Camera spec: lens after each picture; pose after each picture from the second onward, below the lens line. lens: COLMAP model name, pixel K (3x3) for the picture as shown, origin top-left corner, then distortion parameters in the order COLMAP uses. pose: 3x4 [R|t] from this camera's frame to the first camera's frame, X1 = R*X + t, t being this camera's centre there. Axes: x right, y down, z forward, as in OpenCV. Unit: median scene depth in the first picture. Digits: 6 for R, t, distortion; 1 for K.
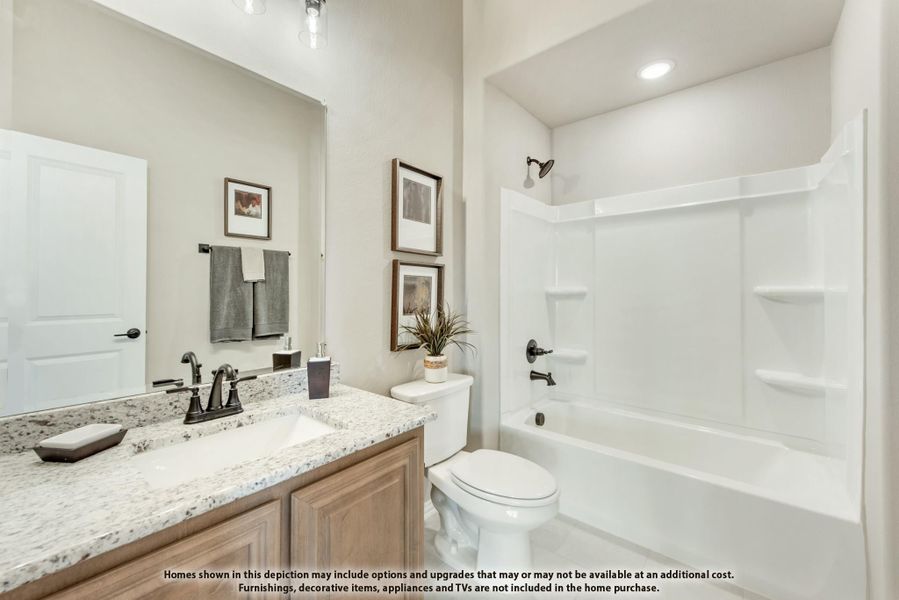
lens RADIAL K [[364.0, 0, 449.0], [0, 364.0, 296.7], [0, 0, 1]] dist [-0.000125, 0.000000]
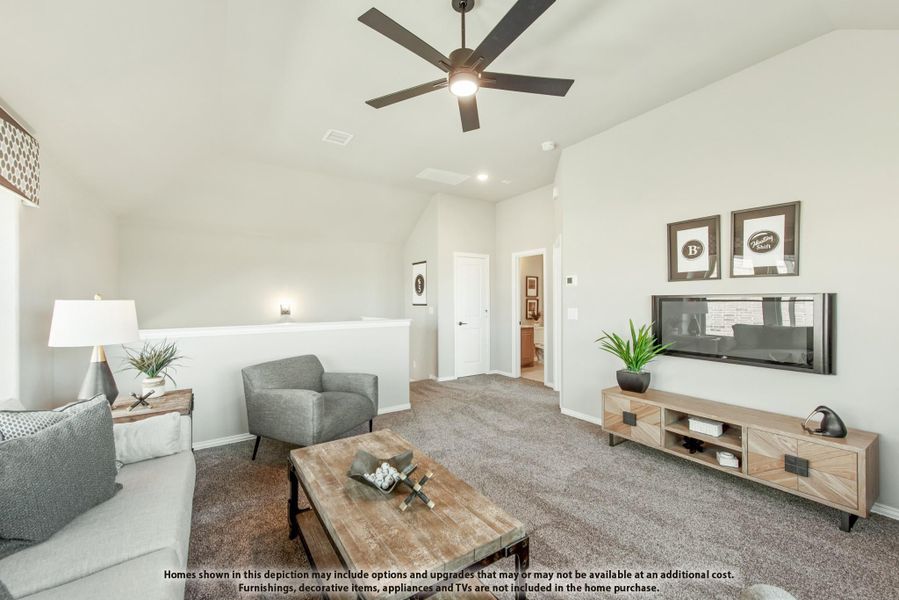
lens RADIAL K [[364.0, 0, 452.0], [0, 364.0, 300.3], [0, 0, 1]] dist [-0.000125, 0.000000]
pose [[0.956978, 0.000179, -0.290159, 0.253878], [-0.001311, 0.999992, -0.003705, -0.061444], [0.290157, 0.003926, 0.956971, -3.364800]]
